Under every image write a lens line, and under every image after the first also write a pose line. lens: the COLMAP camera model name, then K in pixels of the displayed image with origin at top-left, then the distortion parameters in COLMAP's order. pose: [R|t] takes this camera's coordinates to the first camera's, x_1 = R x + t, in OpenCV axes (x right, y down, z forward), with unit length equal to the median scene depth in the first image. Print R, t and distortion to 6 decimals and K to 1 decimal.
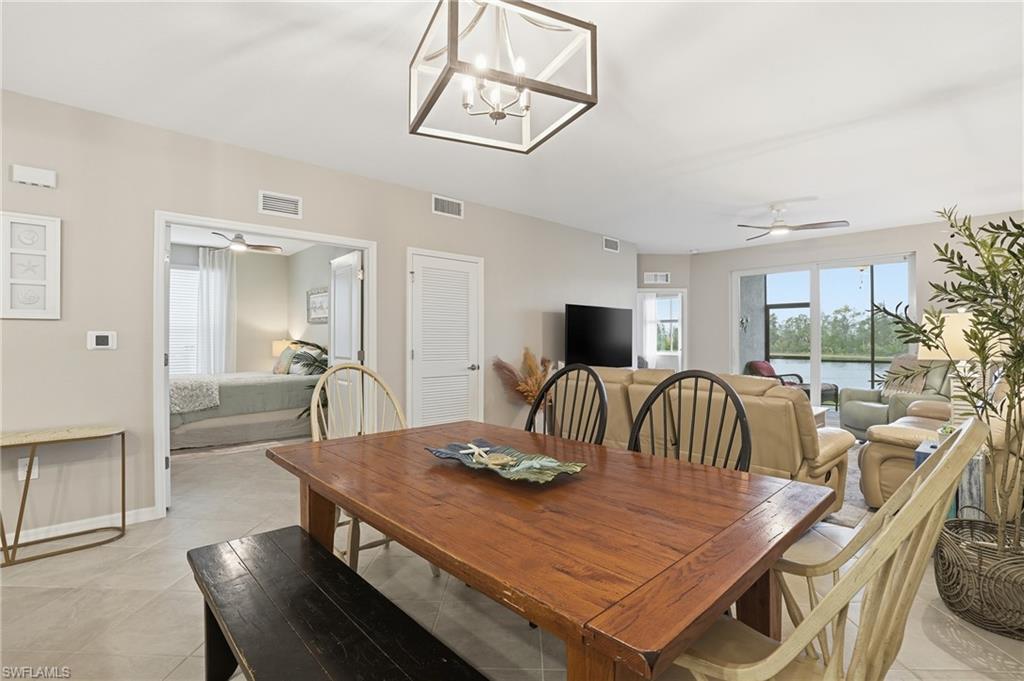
lens RADIAL K [[476.6, 0, 512.0], [0, 476.6, 340.5], [0, 0, 1]] dist [-0.068339, 0.023801]
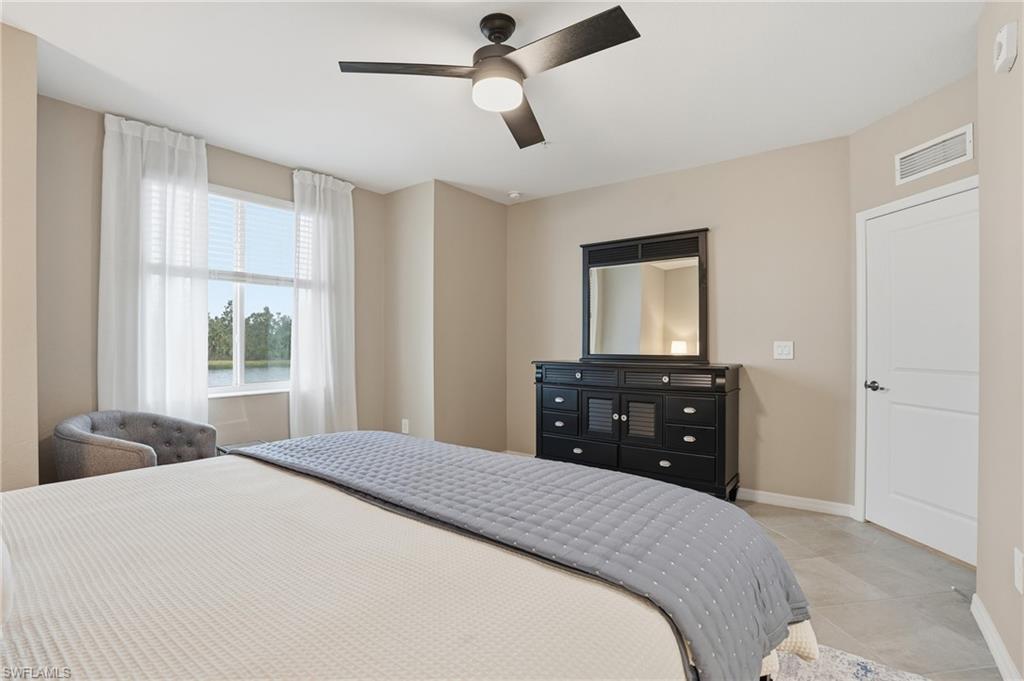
lens RADIAL K [[476.6, 0, 512.0], [0, 476.6, 340.5], [0, 0, 1]] dist [-0.068339, 0.023801]
pose [[-0.160248, 0.016371, 0.986941, 0.041896], [0.006896, 0.999857, -0.015466, 0.005966], [-0.987053, 0.004328, -0.160338, 1.842841]]
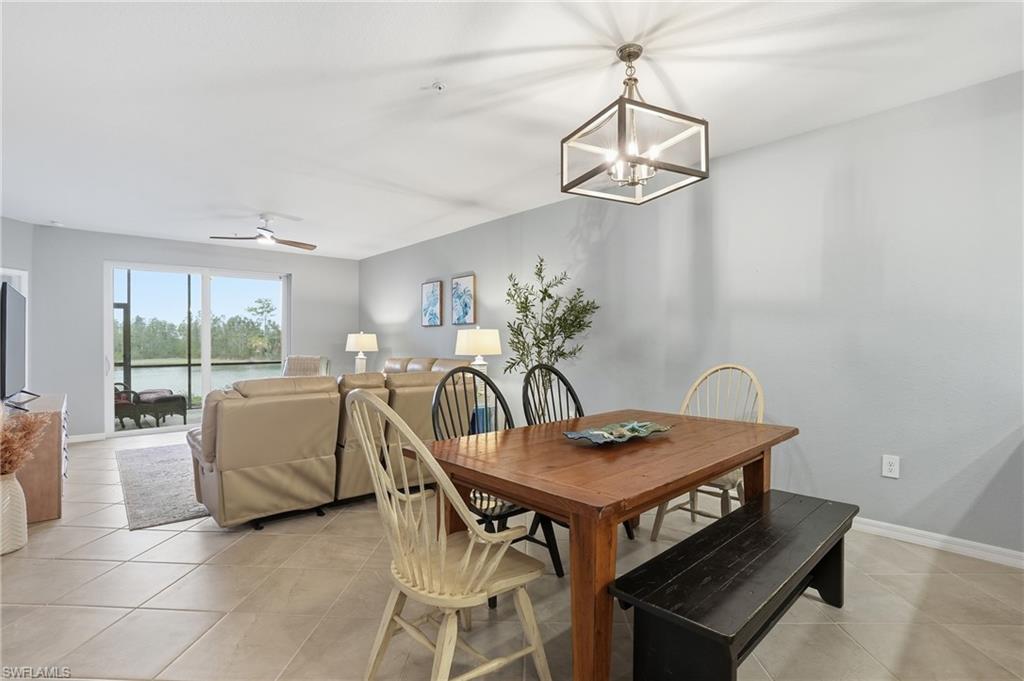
lens RADIAL K [[476.6, 0, 512.0], [0, 476.6, 340.5], [0, 0, 1]] dist [-0.068339, 0.023801]
pose [[0.007856, 0.007145, 0.999944, -0.393583], [0.003727, 0.999967, -0.007174, -0.000225], [-0.999962, 0.003784, 0.007829, 0.369497]]
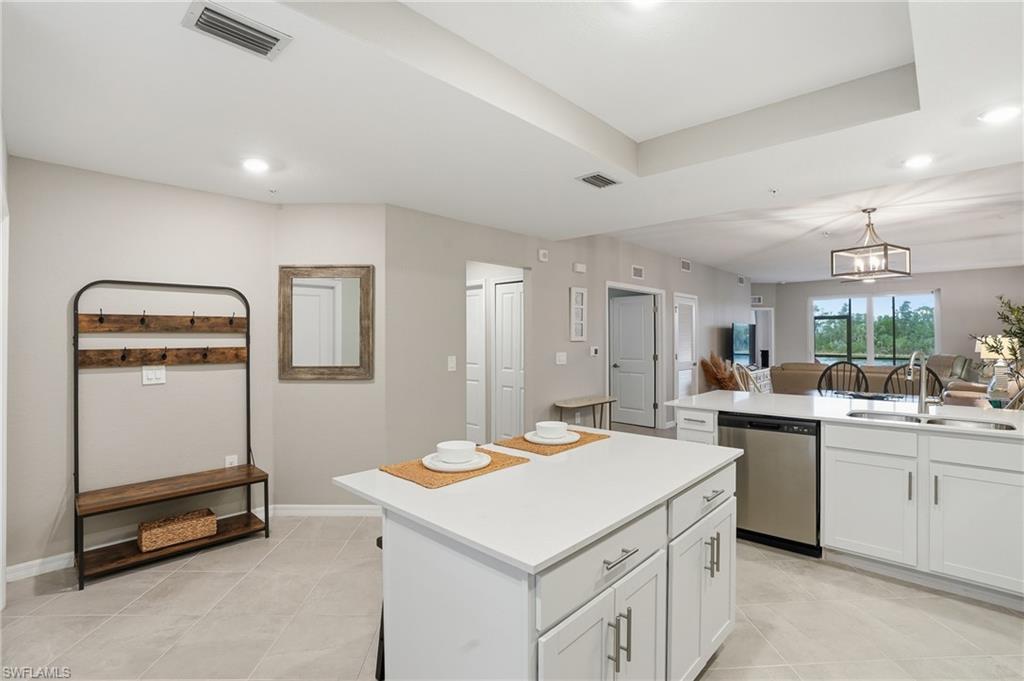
lens RADIAL K [[476.6, 0, 512.0], [0, 476.6, 340.5], [0, 0, 1]] dist [-0.068339, 0.023801]
pose [[0.998275, -0.003142, 0.058634, -0.663881], [0.002903, 0.999987, 0.004154, -0.026797], [-0.058646, -0.003976, 0.998271, -0.468311]]
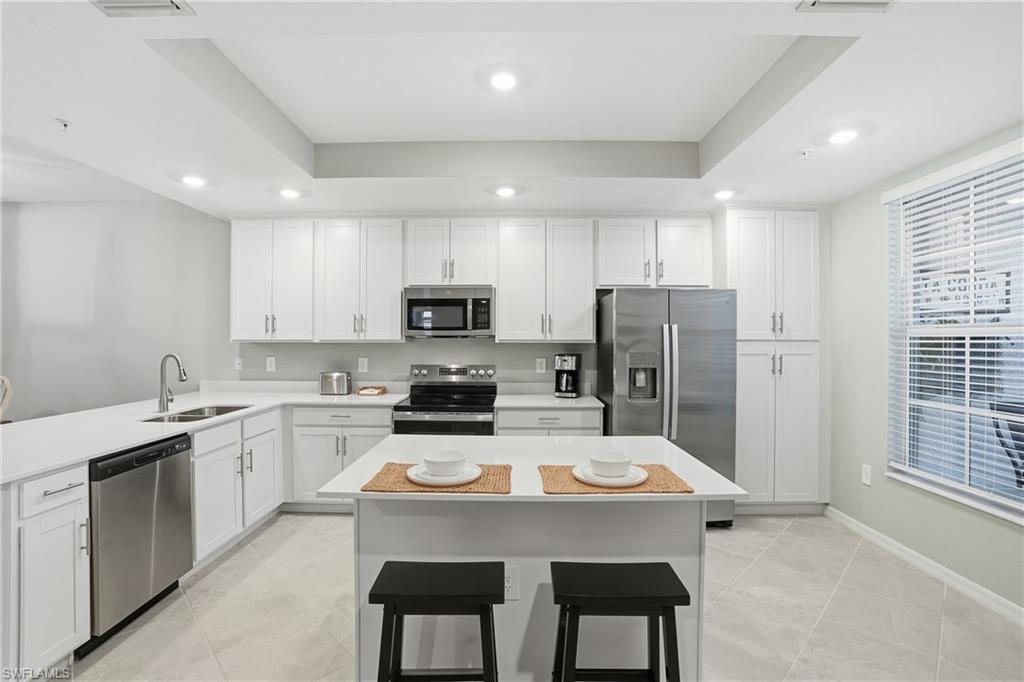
lens RADIAL K [[471.5, 0, 508.8], [0, 471.5, 343.2], [0, 0, 1]] dist [-0.066260, 0.021410]
pose [[-0.722145, -0.007904, 0.691697, -0.831025], [-0.000683, 0.999942, 0.010713, -0.028863], [-0.691742, 0.007264, -0.722109, 0.084369]]
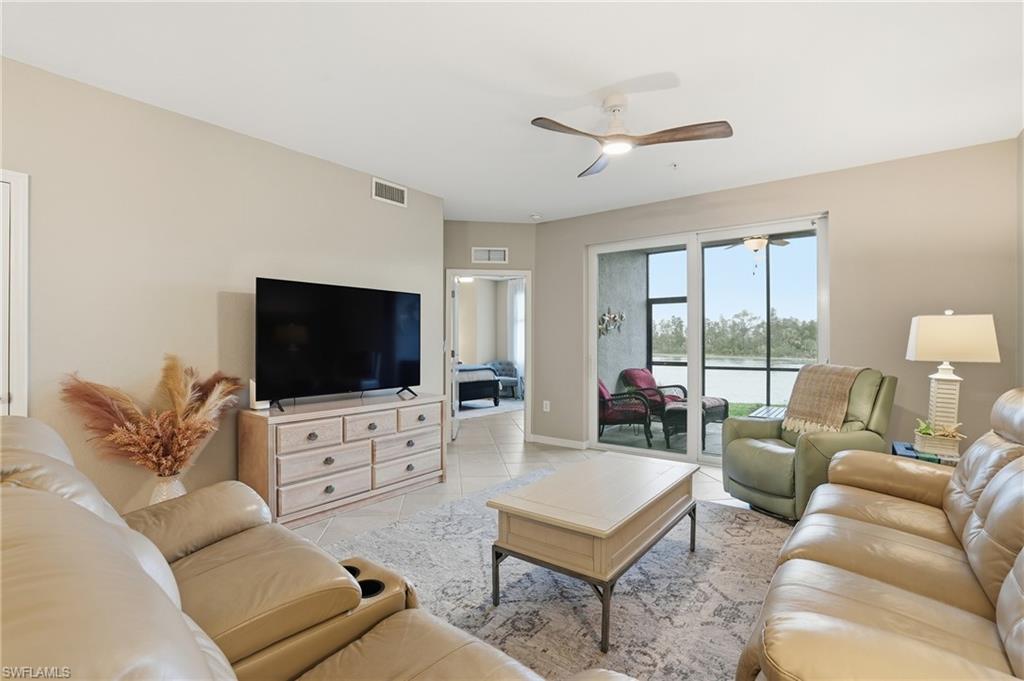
lens RADIAL K [[471.5, 0, 508.8], [0, 471.5, 342.7], [0, 0, 1]] dist [-0.066260, 0.021410]
pose [[0.987908, 0.001088, 0.155035, 0.301576], [-0.001236, 0.999999, 0.000864, -0.000894], [-0.155034, -0.001045, 0.987909, 0.392910]]
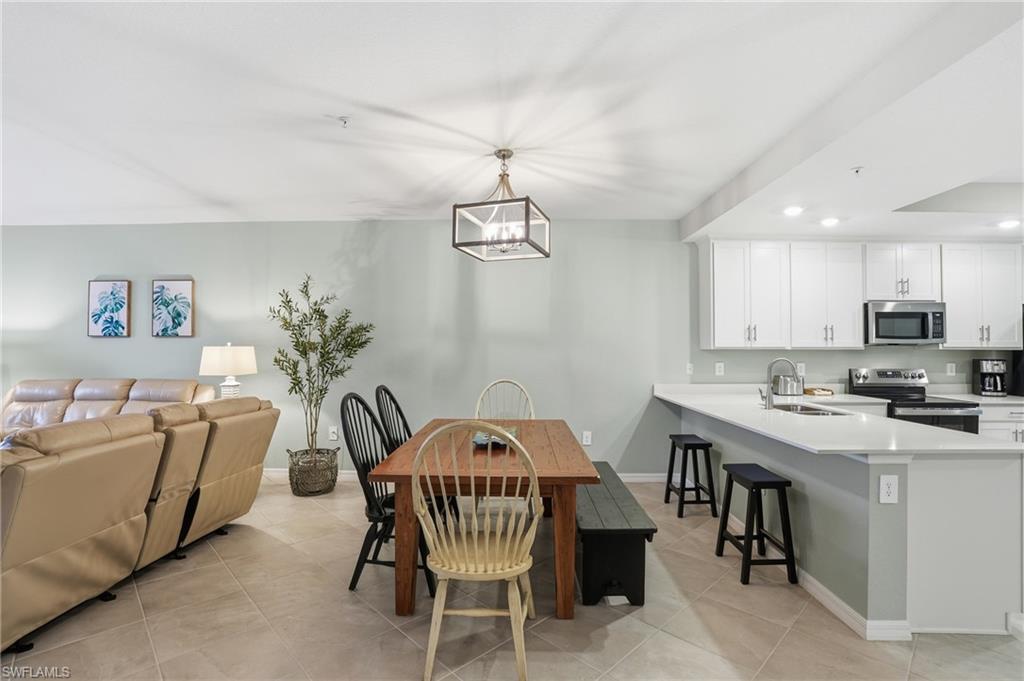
lens RADIAL K [[471.5, 0, 508.8], [0, 471.5, 342.7], [0, 0, 1]] dist [-0.066260, 0.021410]
pose [[-0.715533, 0.007812, 0.698535, -0.376920], [-0.002232, 0.999907, -0.013469, -0.022271], [-0.698575, -0.011197, -0.715449, 0.642097]]
